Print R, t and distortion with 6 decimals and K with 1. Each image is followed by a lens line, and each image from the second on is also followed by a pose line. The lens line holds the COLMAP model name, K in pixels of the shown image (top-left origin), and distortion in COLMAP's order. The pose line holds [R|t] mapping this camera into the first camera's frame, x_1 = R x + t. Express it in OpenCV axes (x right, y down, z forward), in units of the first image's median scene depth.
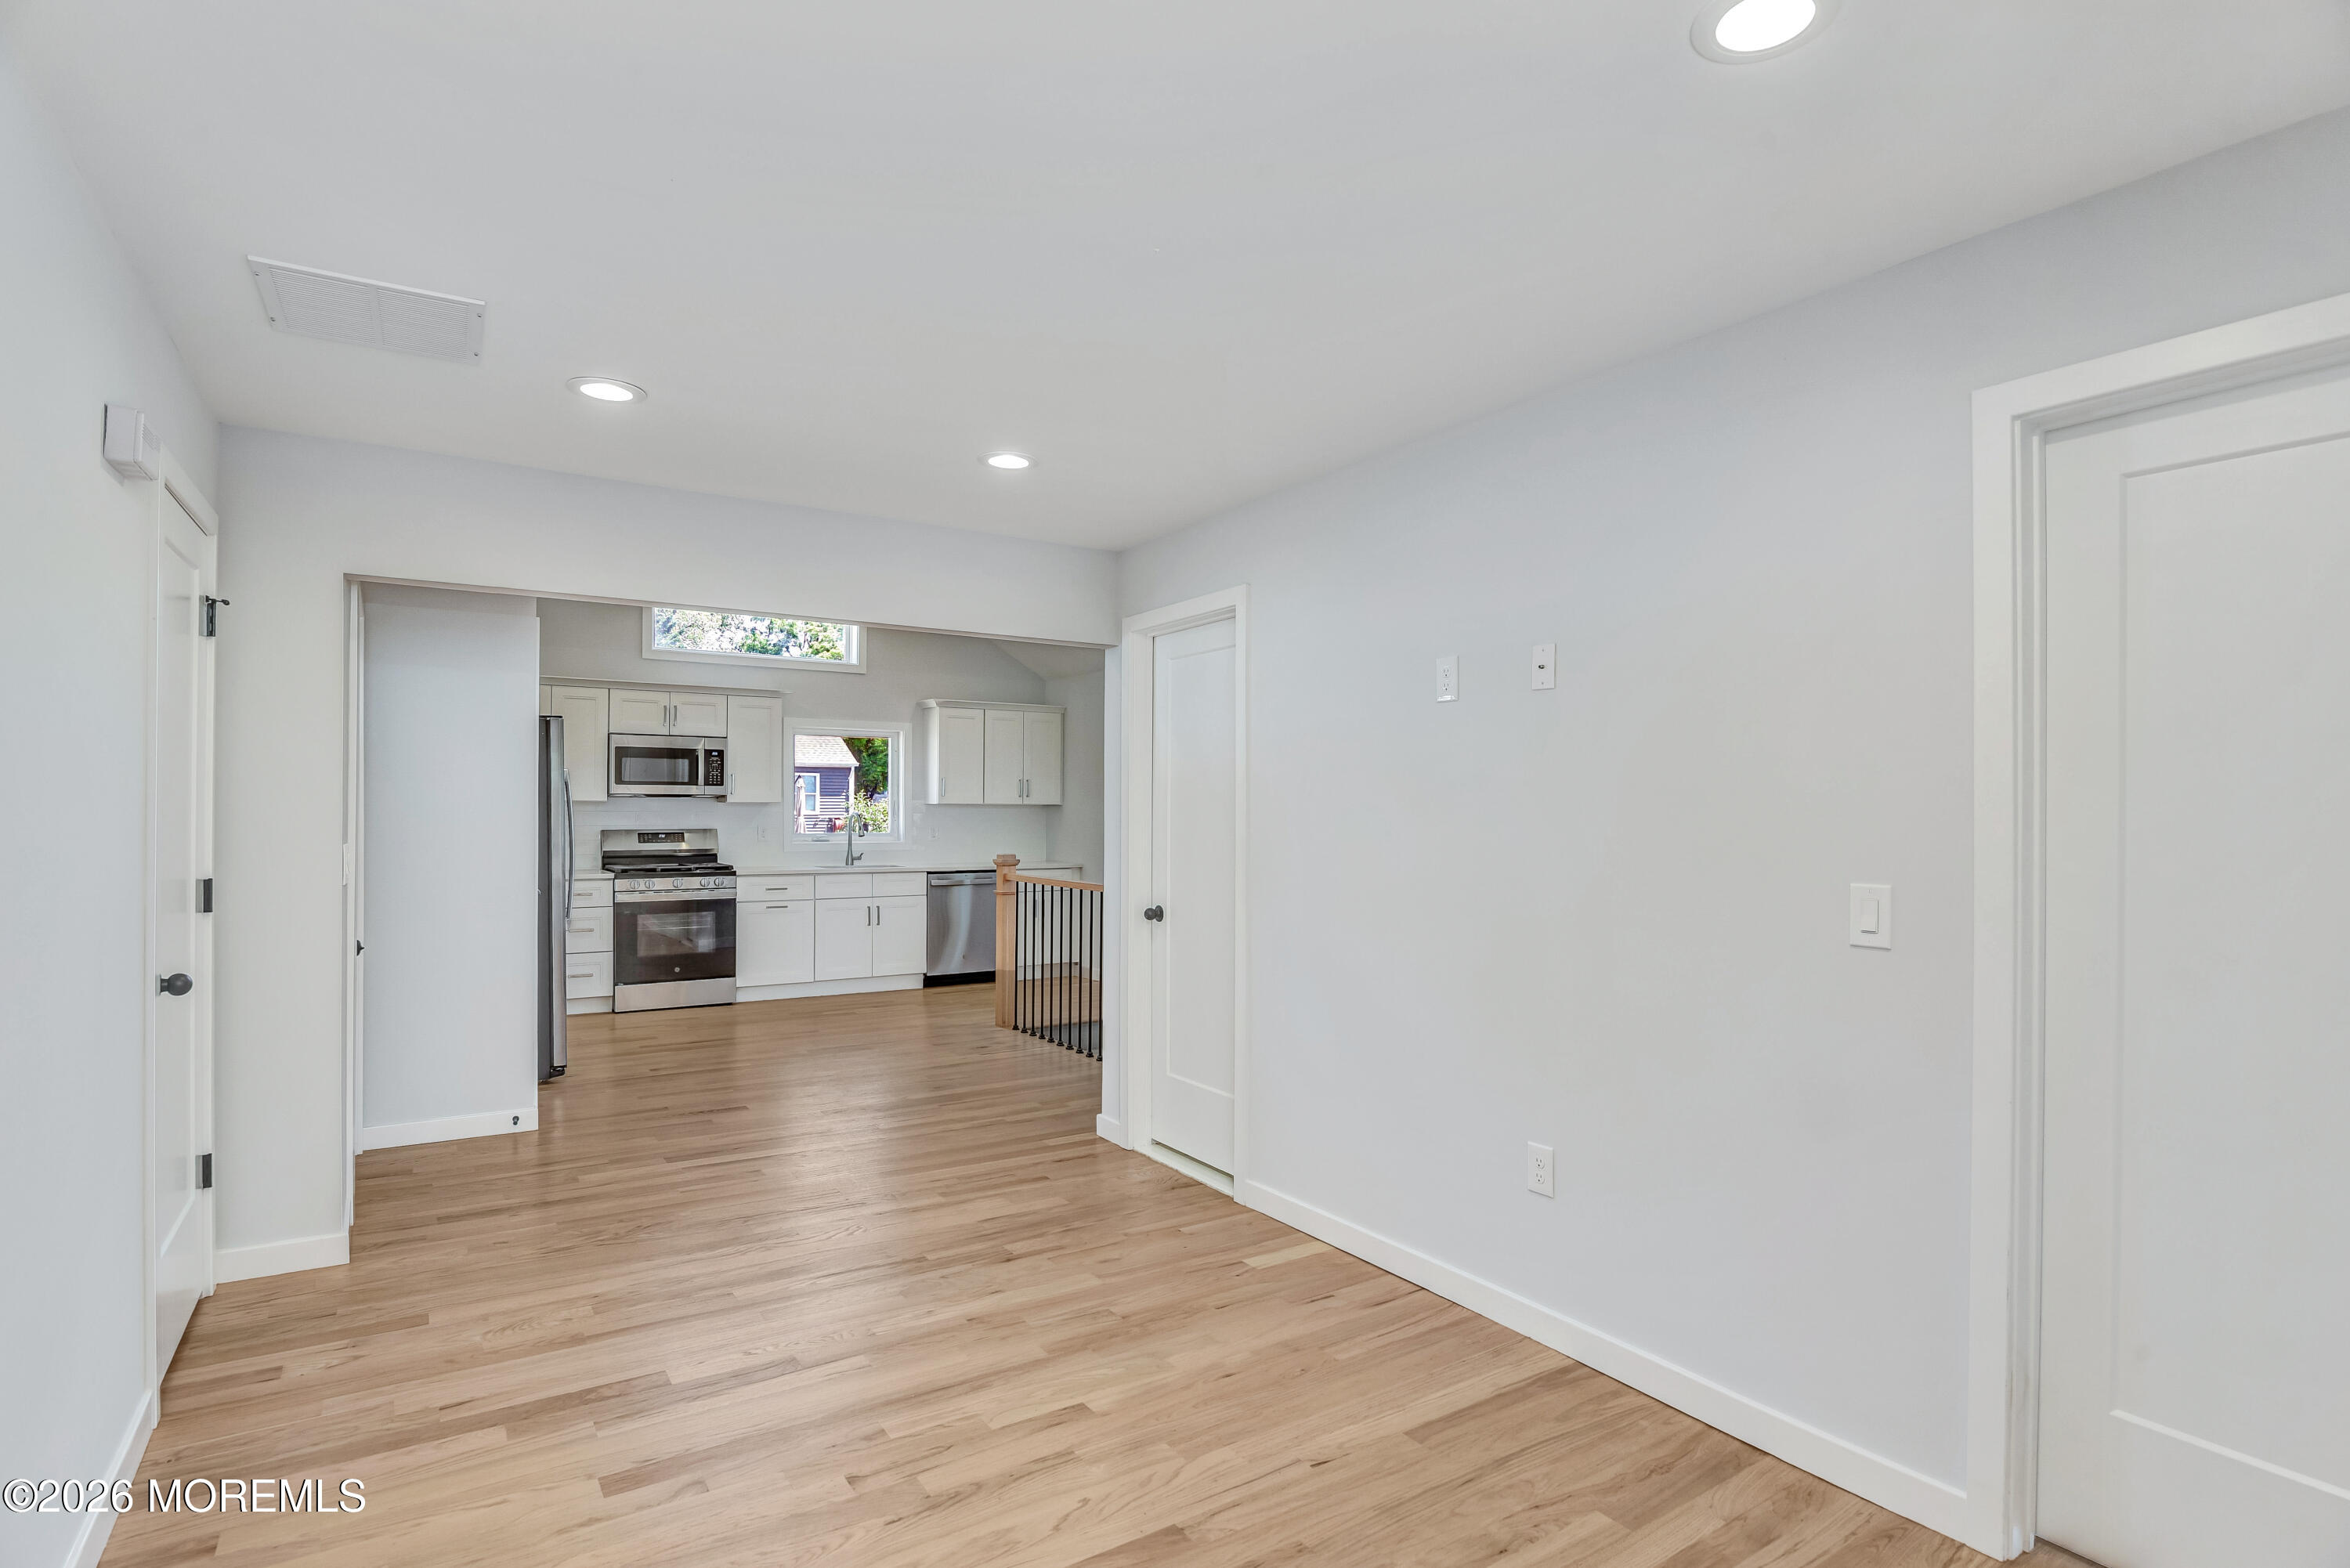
lens RADIAL K [[1174.6, 0, 1187.7], [0, 1174.6, 812.4], [0, 0, 1]] dist [-0.017369, -0.002312]
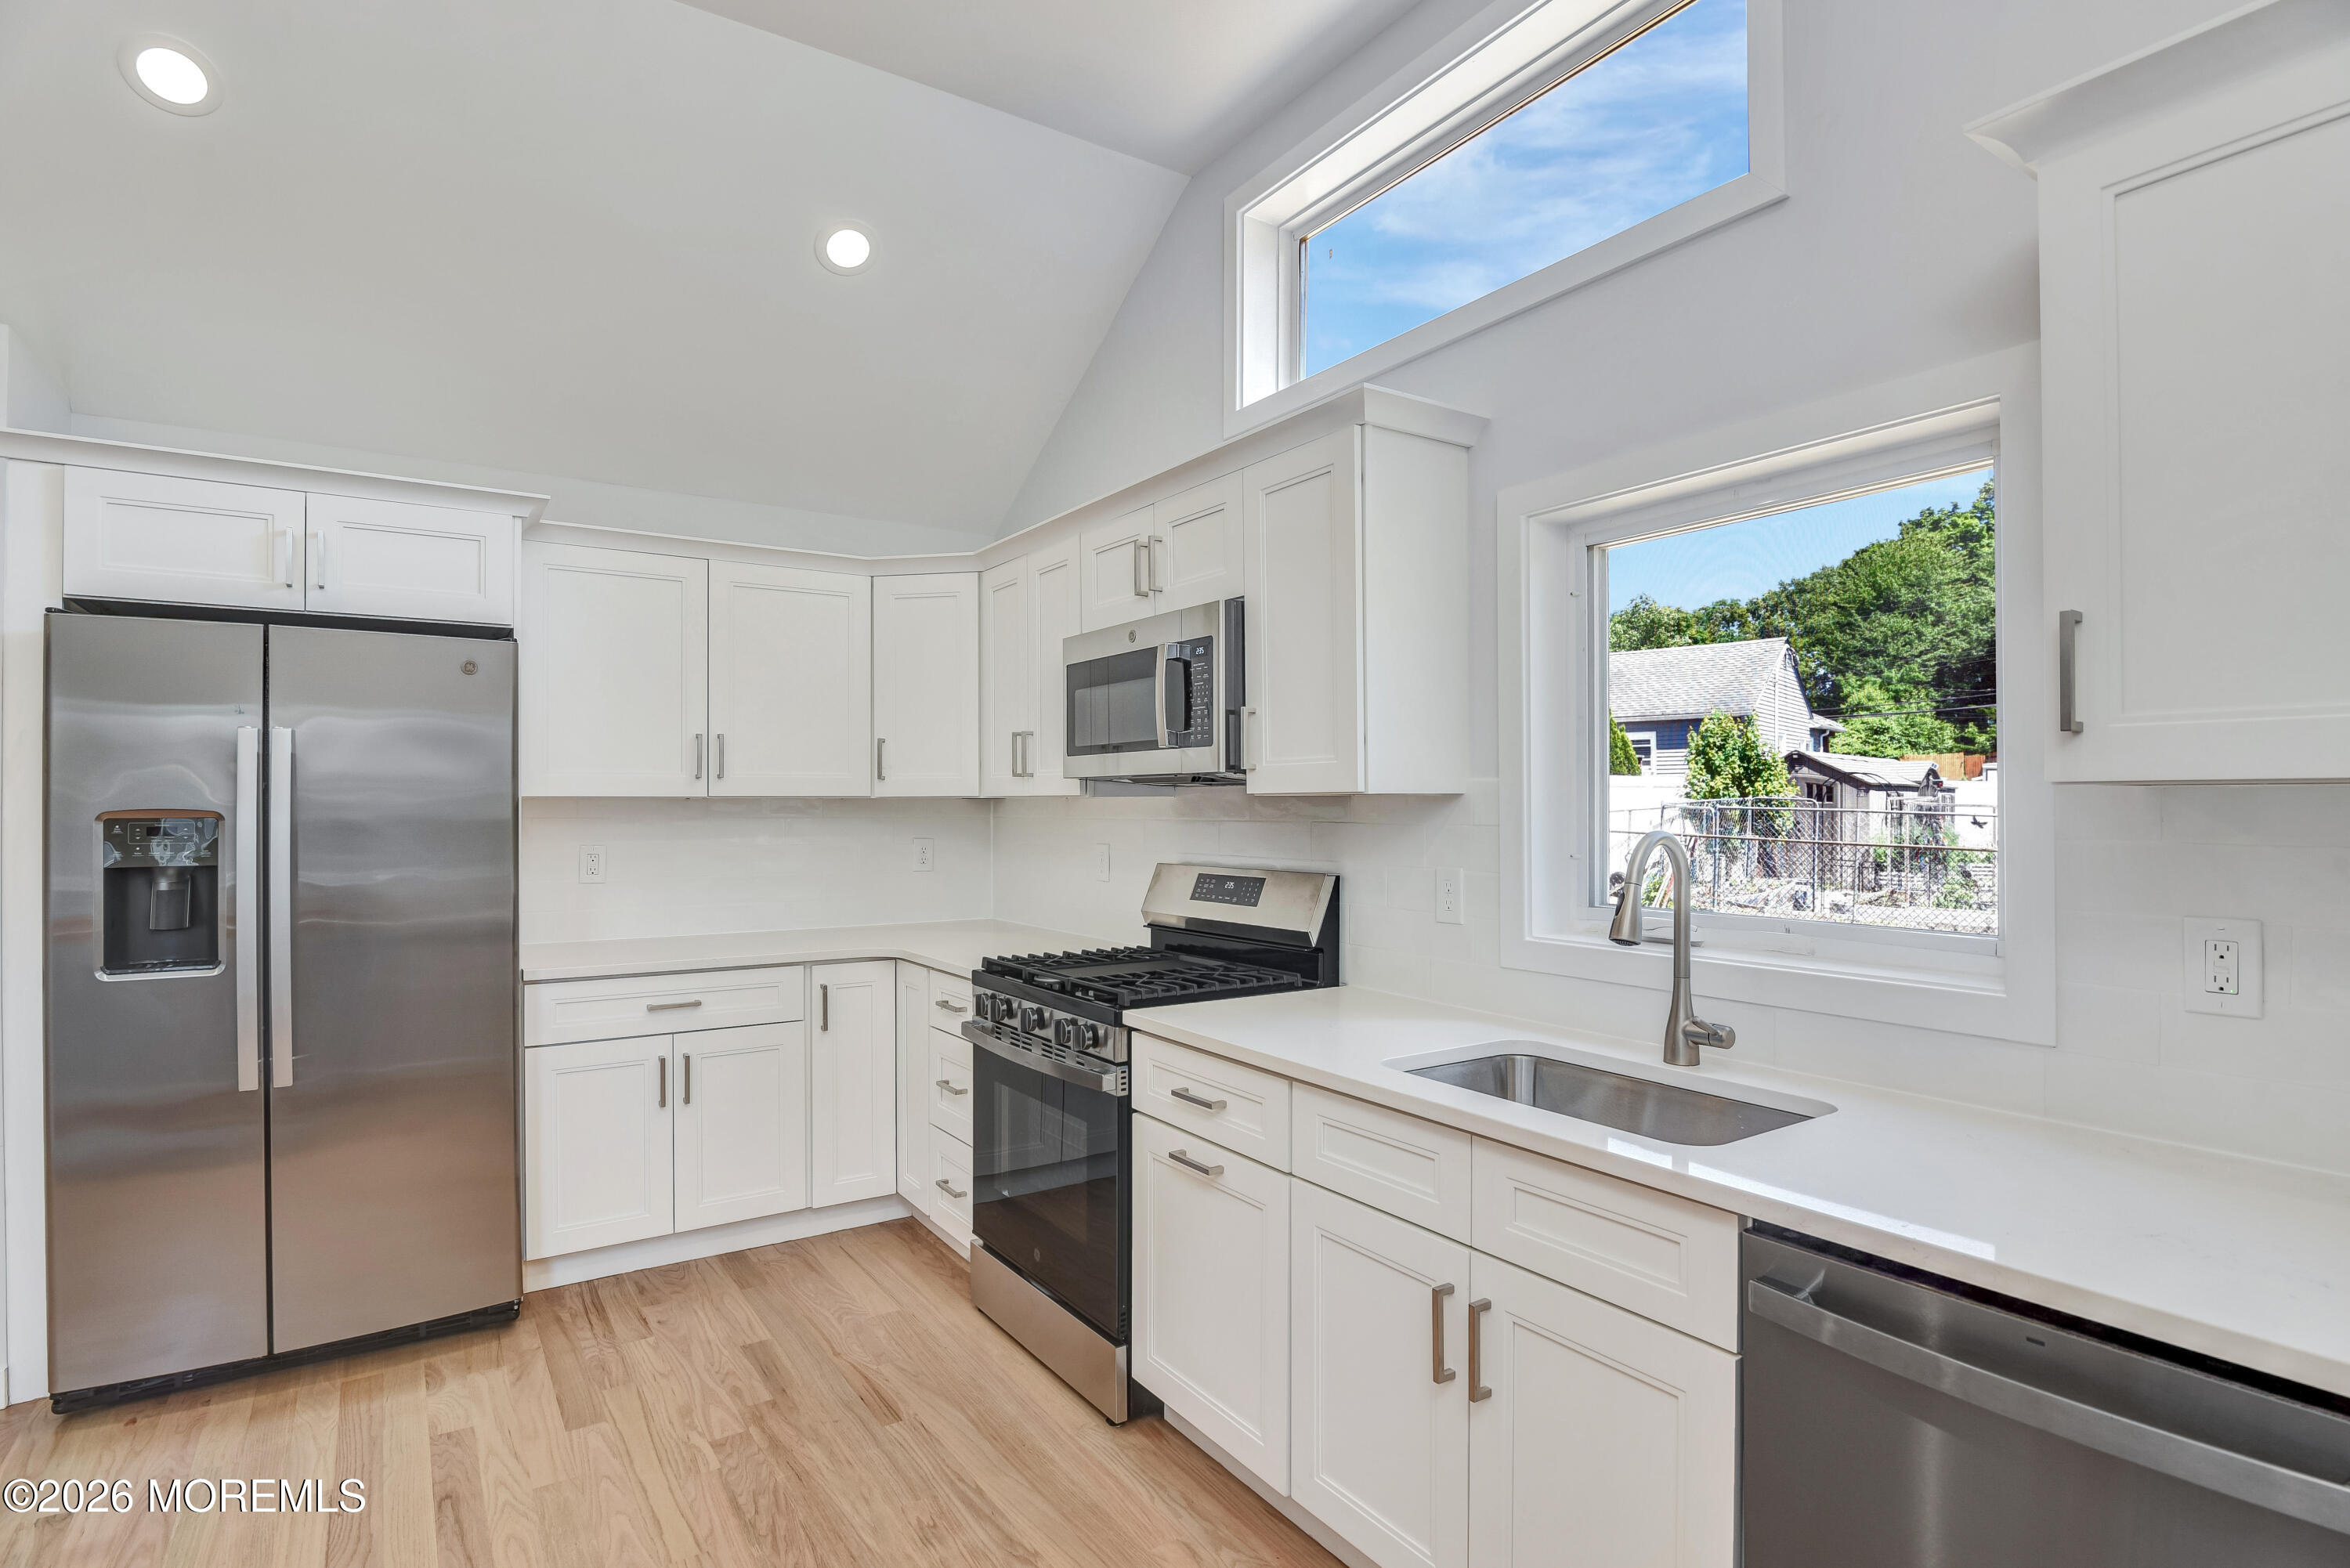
lens RADIAL K [[1174.6, 0, 1182.4], [0, 1174.6, 792.9], [0, 0, 1]] dist [-0.017369, -0.002312]
pose [[0.002672, -0.014110, -0.999897, -0.117455], [-0.003006, 0.999896, -0.014118, -0.008303], [0.999992, 0.003043, 0.002629, 1.751123]]
